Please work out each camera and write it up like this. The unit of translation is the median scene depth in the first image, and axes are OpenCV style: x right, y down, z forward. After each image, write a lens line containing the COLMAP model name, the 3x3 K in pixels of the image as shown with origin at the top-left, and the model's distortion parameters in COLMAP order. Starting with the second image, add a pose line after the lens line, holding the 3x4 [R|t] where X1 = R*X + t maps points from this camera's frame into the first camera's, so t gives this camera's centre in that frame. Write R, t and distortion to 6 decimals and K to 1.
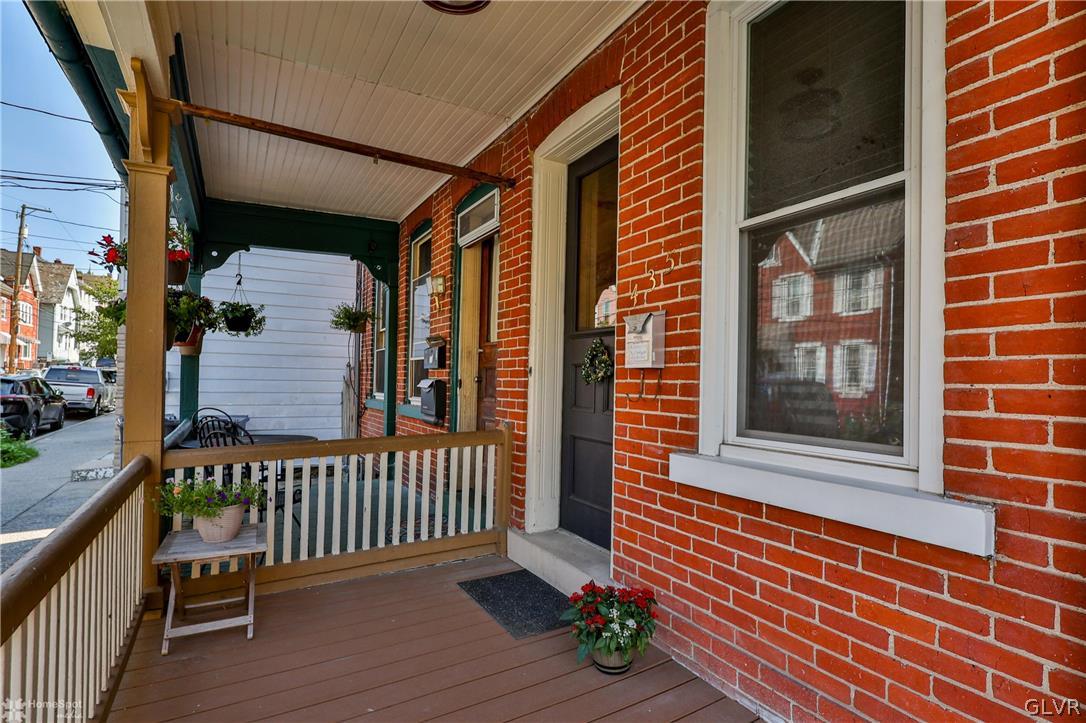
lens RADIAL K [[538.1, 0, 540.0], [0, 538.1, 362.9], [0, 0, 1]] dist [0.000148, -0.001129]
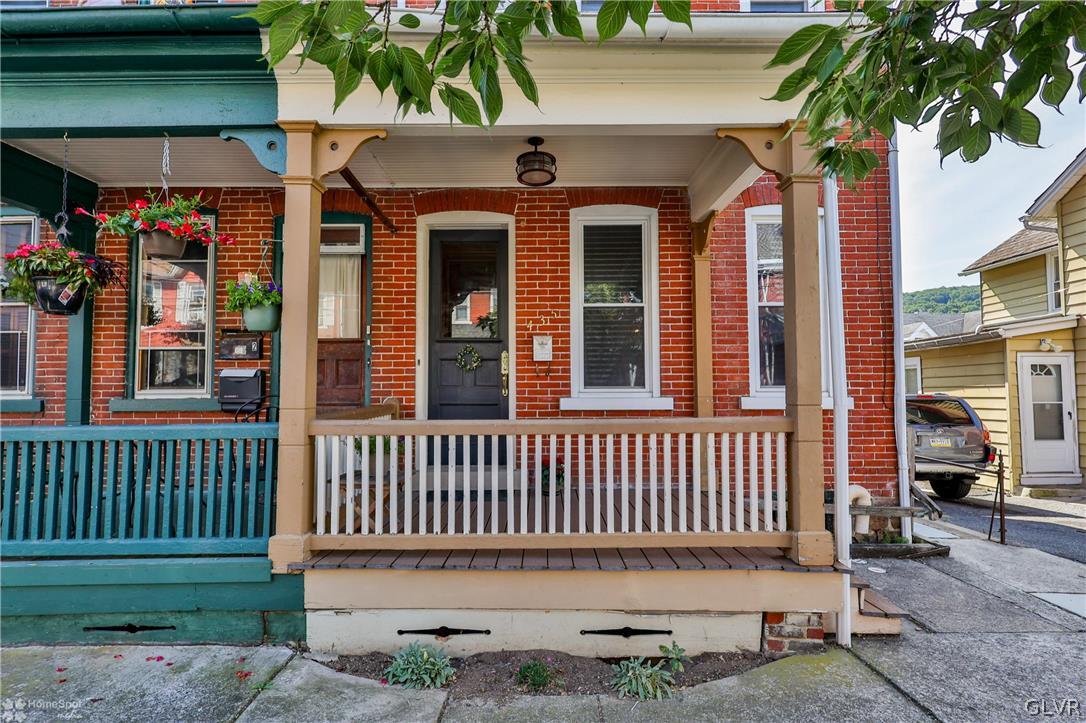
lens RADIAL K [[538.1, 0, 540.0], [0, 538.1, 362.9], [0, 0, 1]] dist [0.000148, -0.001129]
pose [[0.485555, 0.022641, 0.873913, -1.831187], [-0.016459, 0.999724, -0.016755, 0.057486], [-0.874051, -0.006248, 0.485794, -0.046221]]
